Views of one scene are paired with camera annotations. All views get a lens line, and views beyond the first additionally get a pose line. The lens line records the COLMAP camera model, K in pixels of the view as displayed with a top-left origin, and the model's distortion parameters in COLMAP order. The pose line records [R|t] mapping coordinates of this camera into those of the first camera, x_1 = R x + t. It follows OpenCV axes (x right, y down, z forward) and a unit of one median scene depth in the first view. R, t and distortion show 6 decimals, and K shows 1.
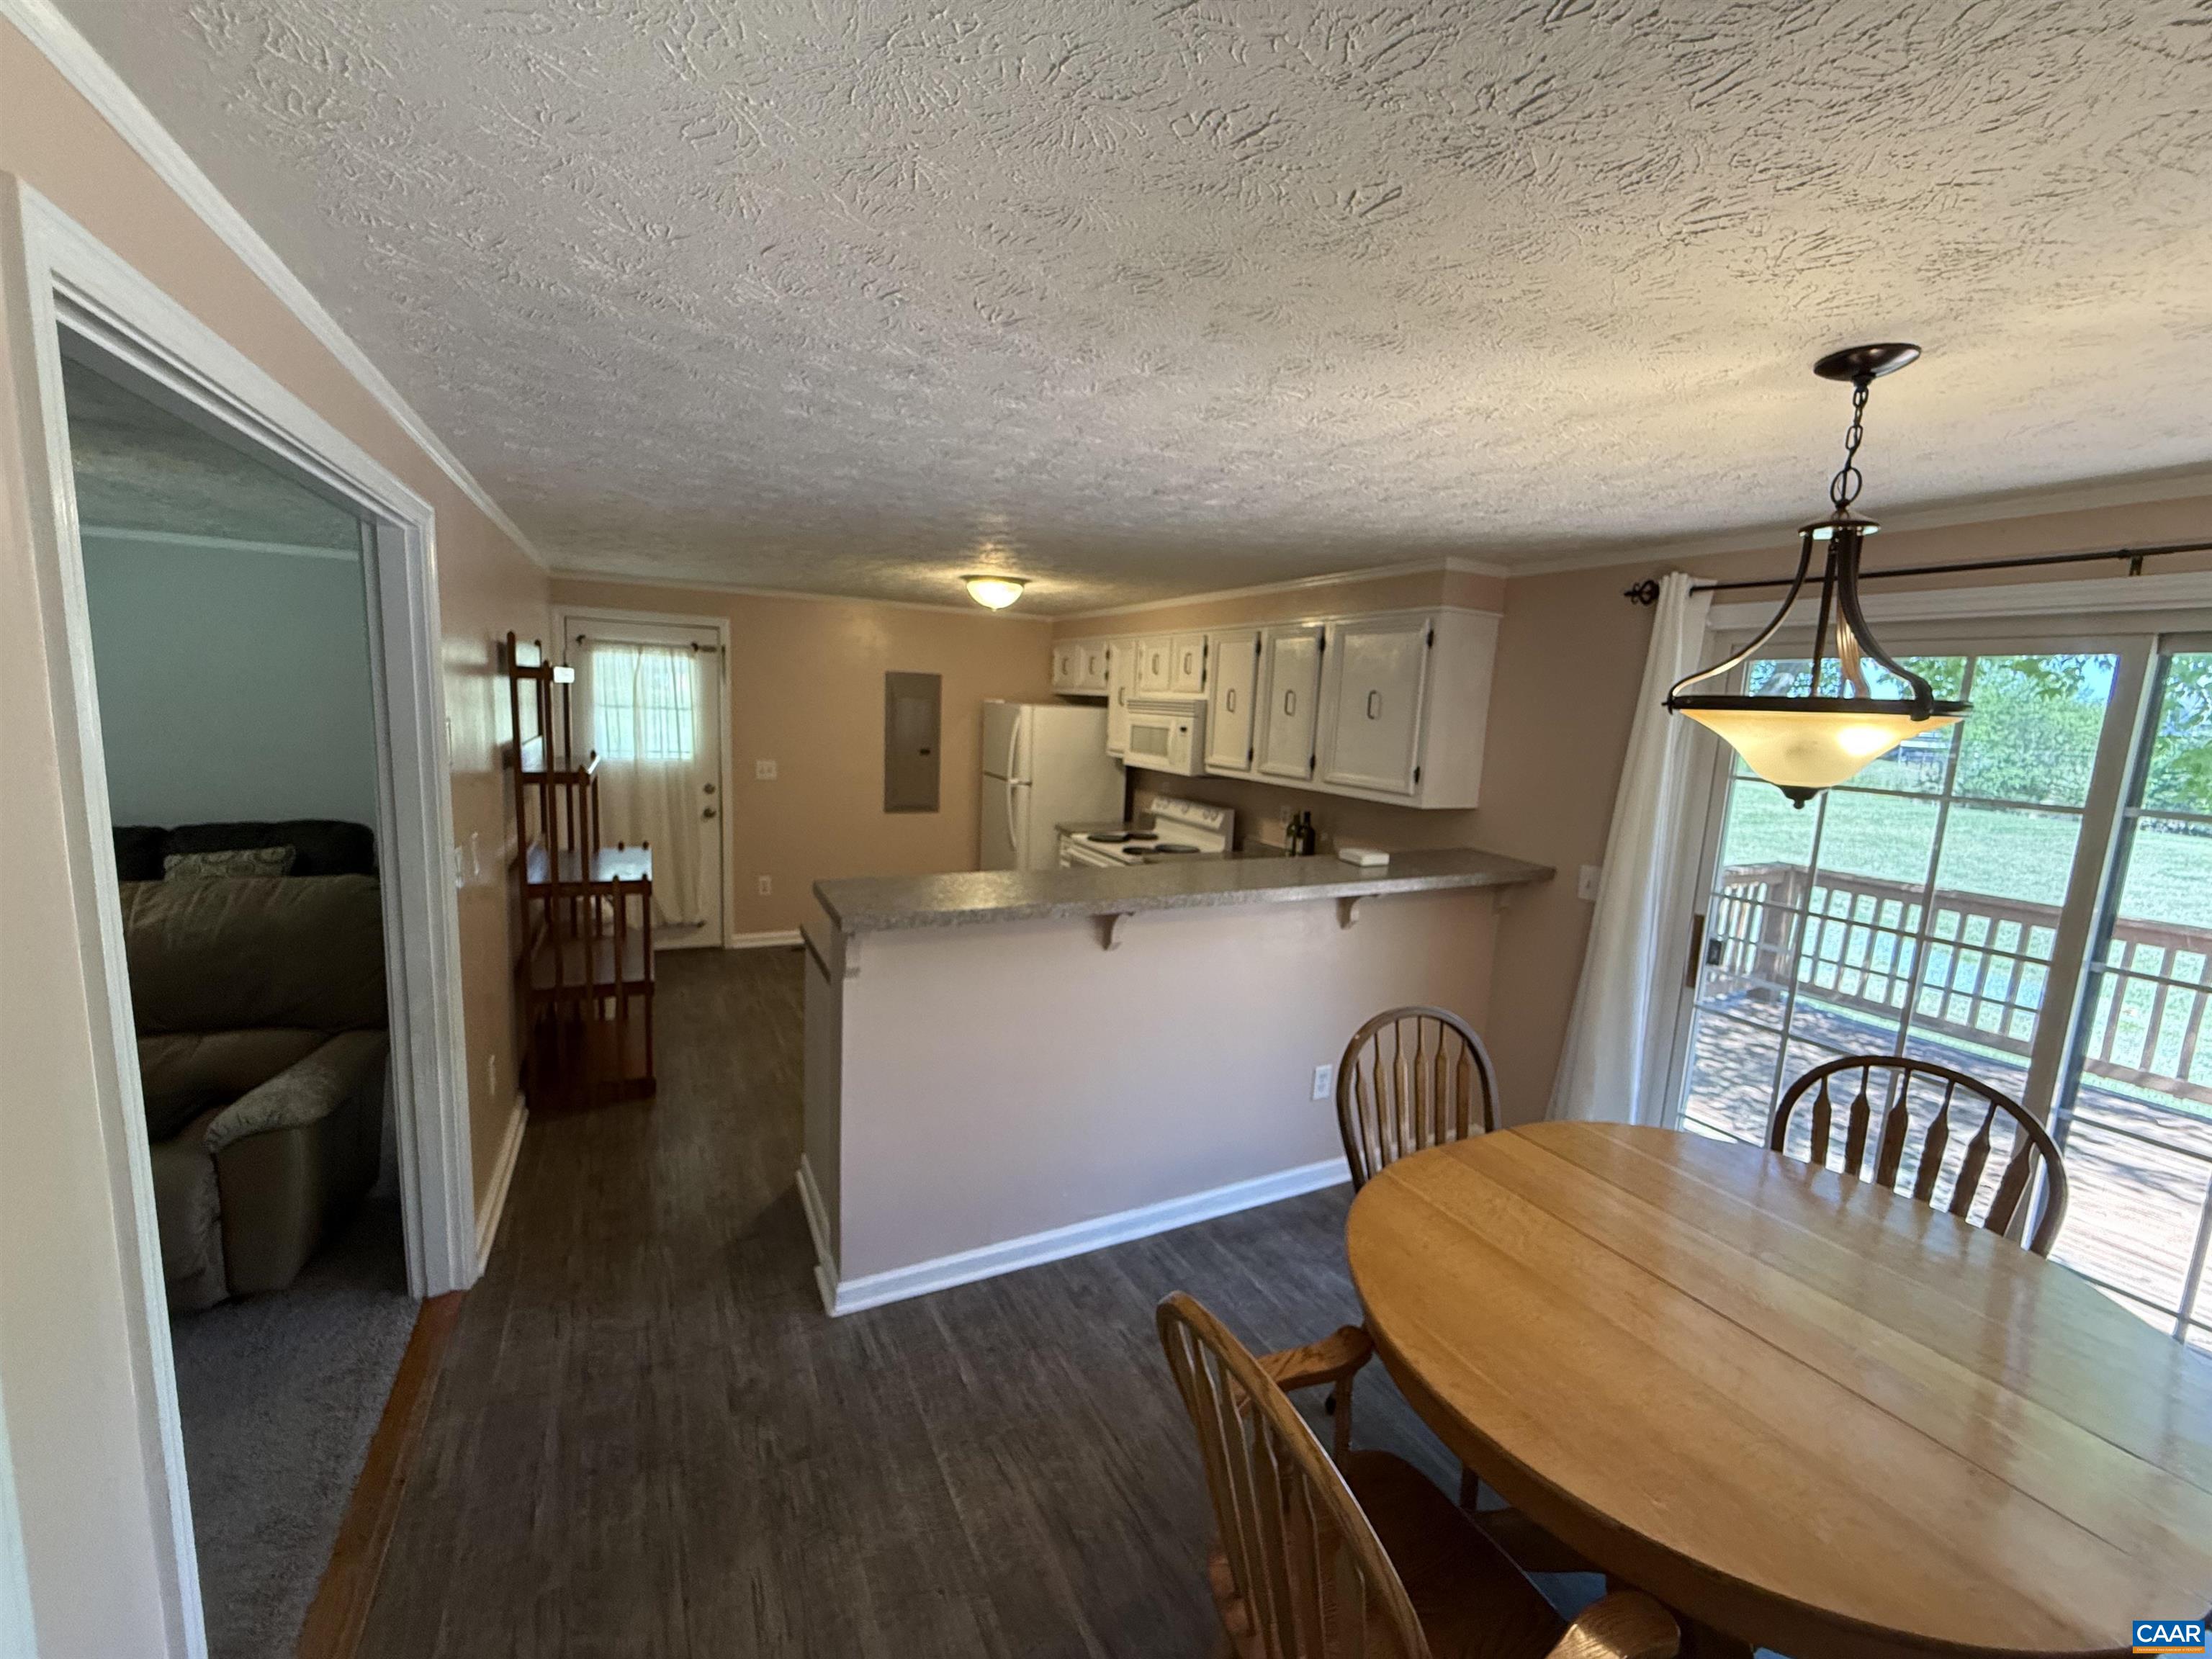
lens RADIAL K [[888.4, 0, 1100.0], [0, 888.4, 829.0], [0, 0, 1]] dist [-0.001224, 0.000064]
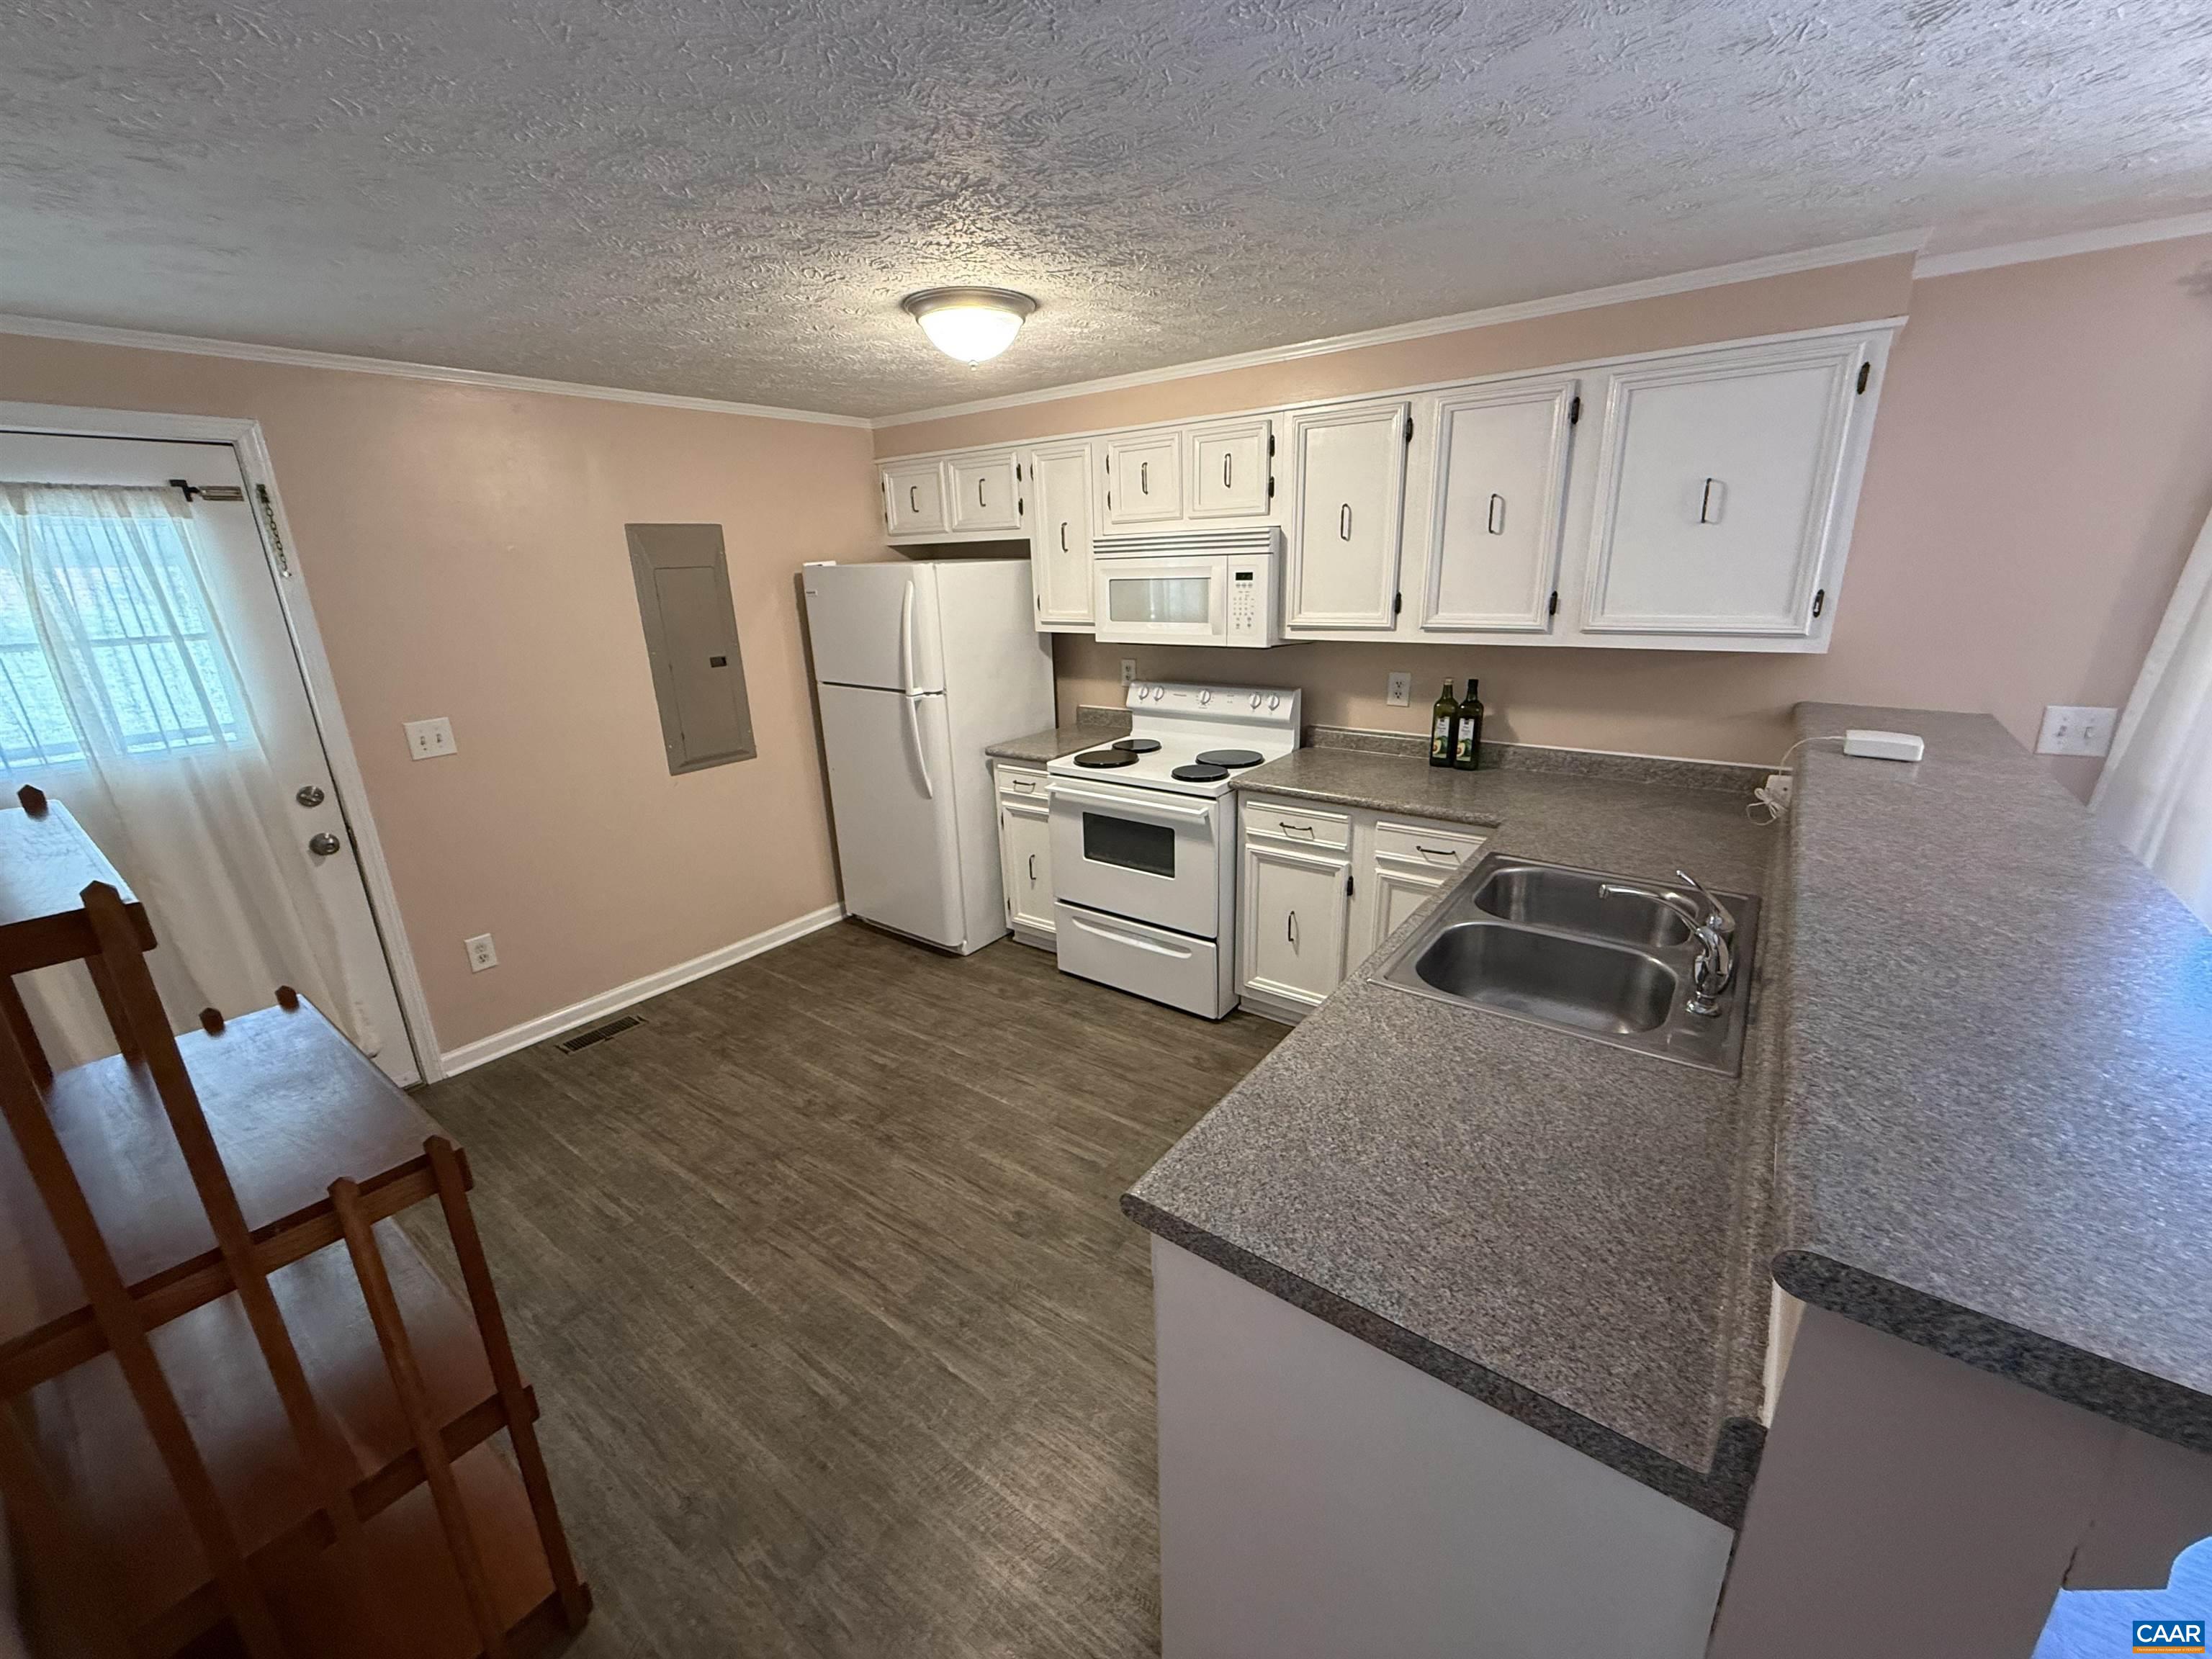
lens RADIAL K [[884.5, 0, 1099.9], [0, 884.5, 828.1], [0, 0, 1]] dist [-0.000160, 0.000341]
pose [[0.893608, -0.204556, 0.399526, -0.516807], [0.139654, 0.972645, 0.185630, -0.119628], [-0.426569, -0.110085, 0.897731, 0.785264]]
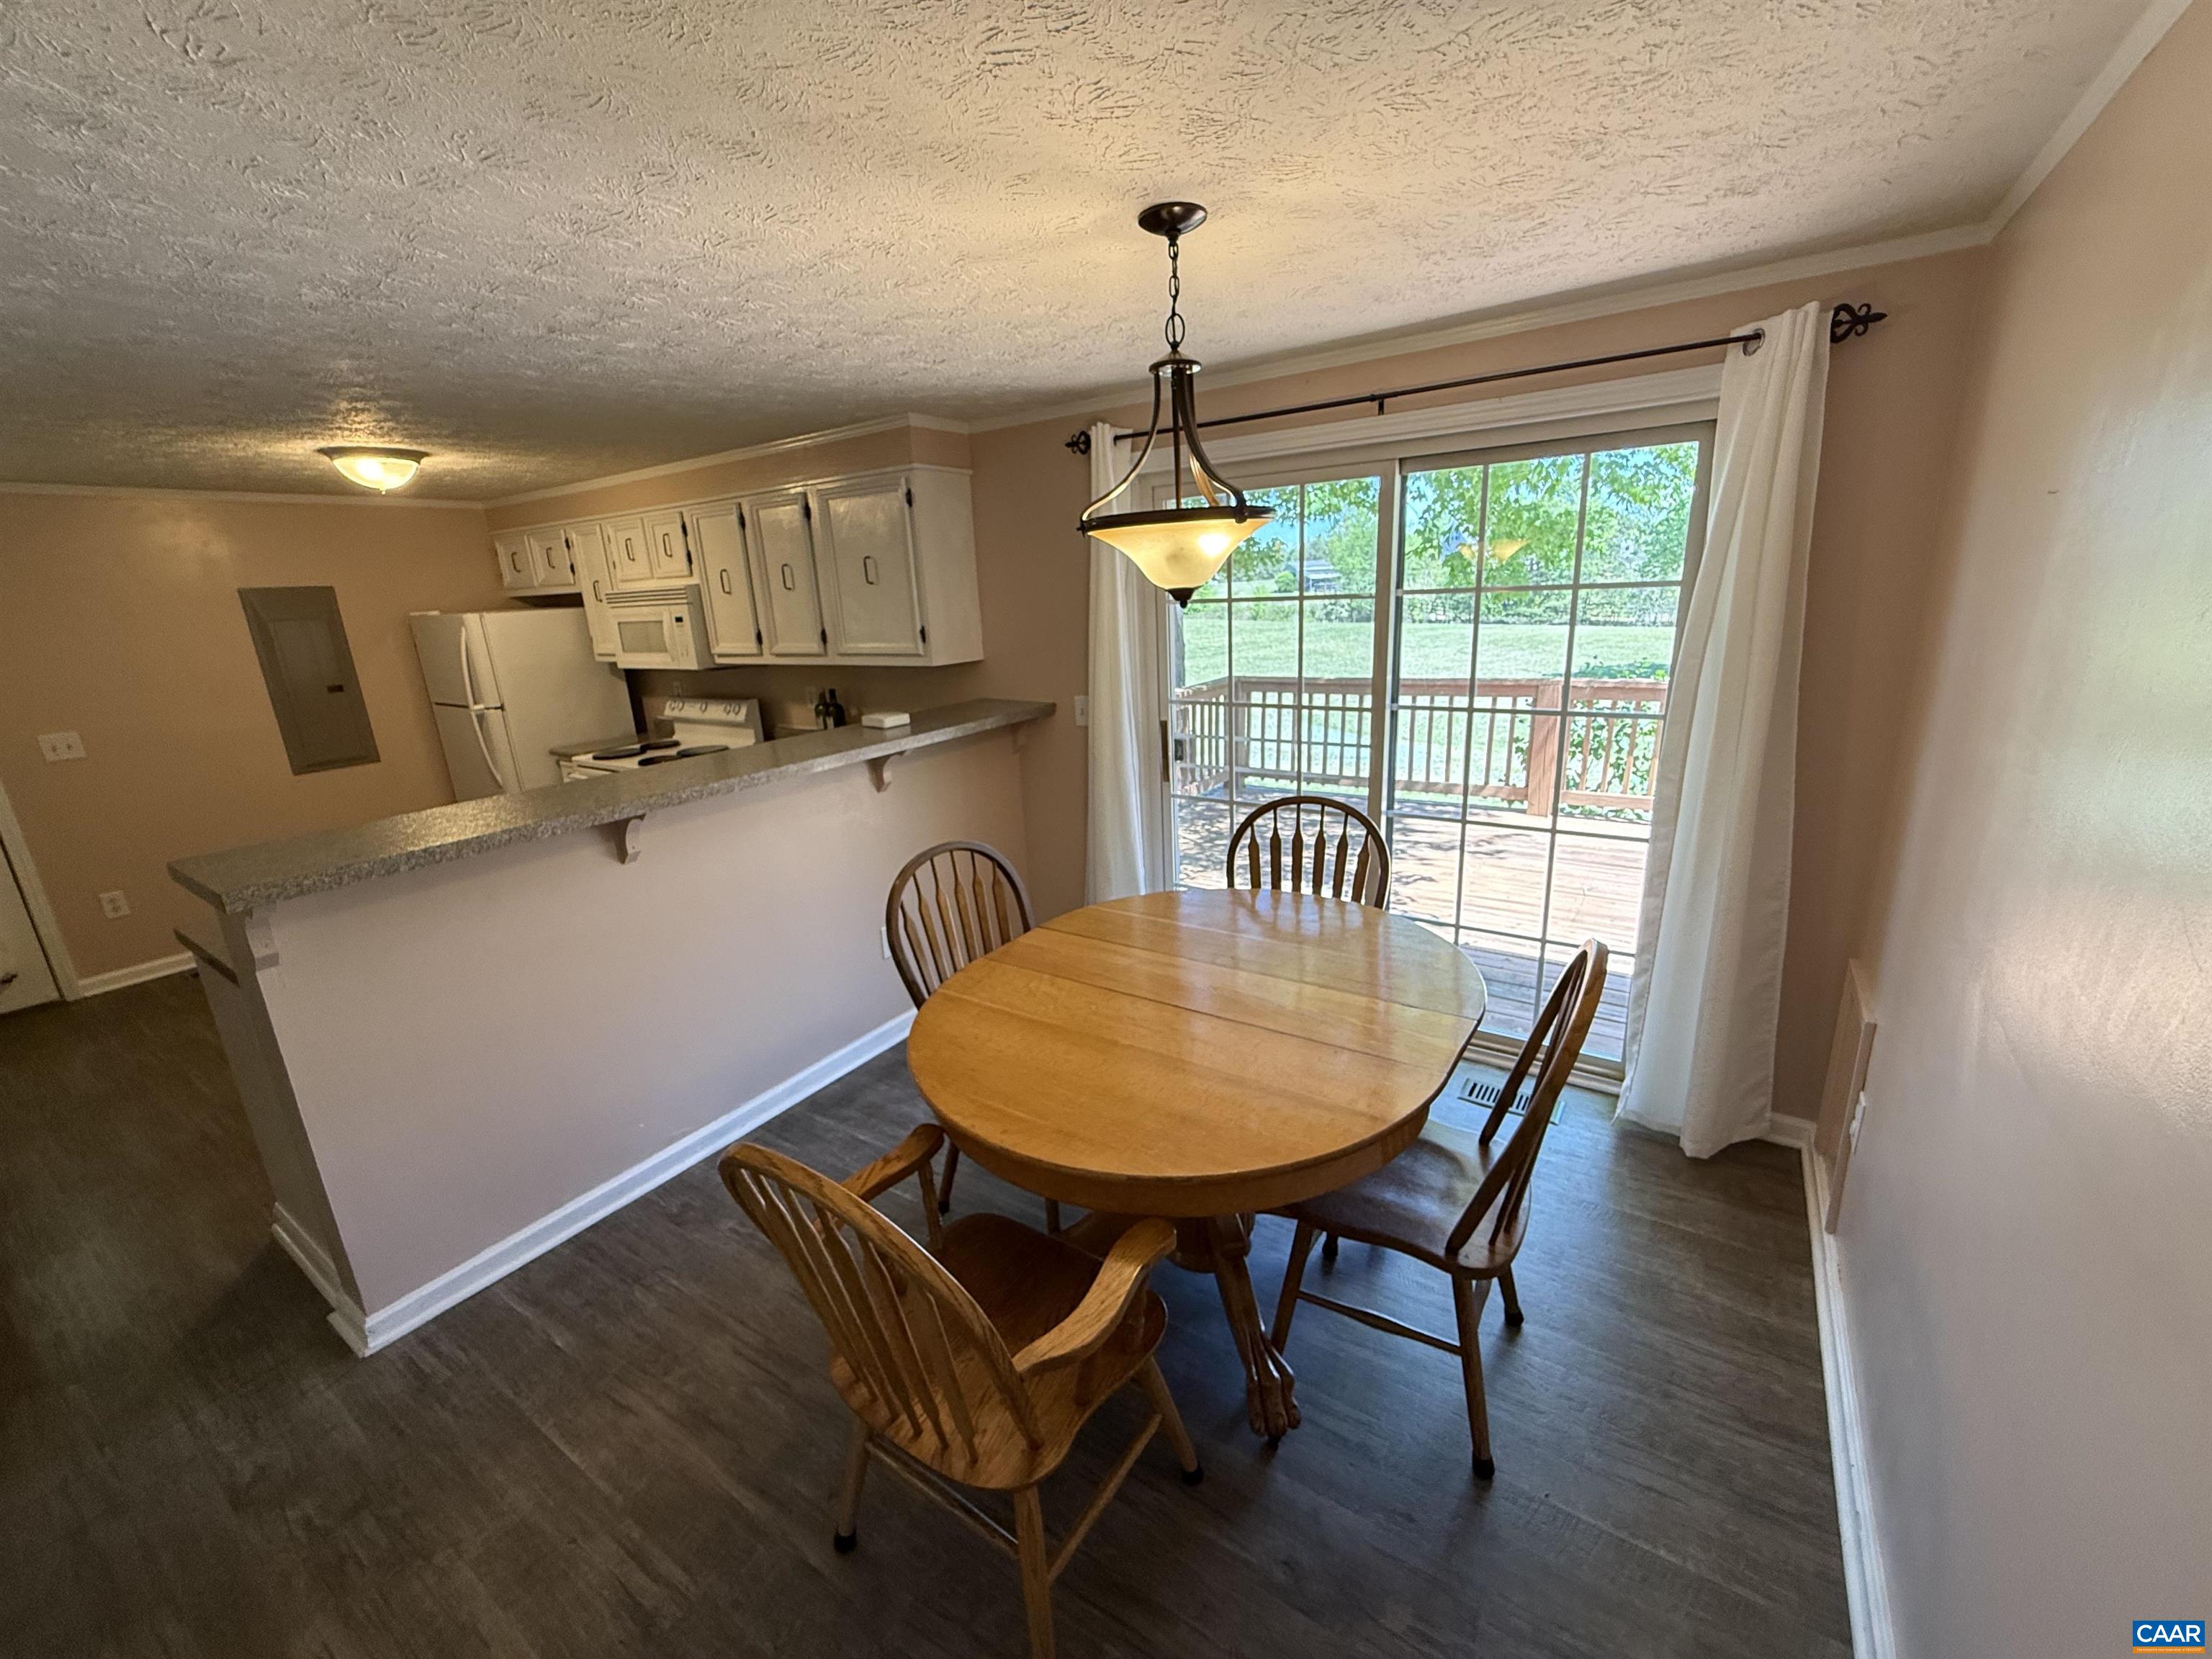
lens RADIAL K [[884.5, 0, 1099.9], [0, 884.5, 828.1], [0, 0, 1]] dist [-0.000160, 0.000341]
pose [[0.869528, -0.216808, 0.443751, 0.036188], [0.159778, 0.973665, 0.162628, 0.030585], [-0.467324, -0.070508, 0.881270, -0.029361]]
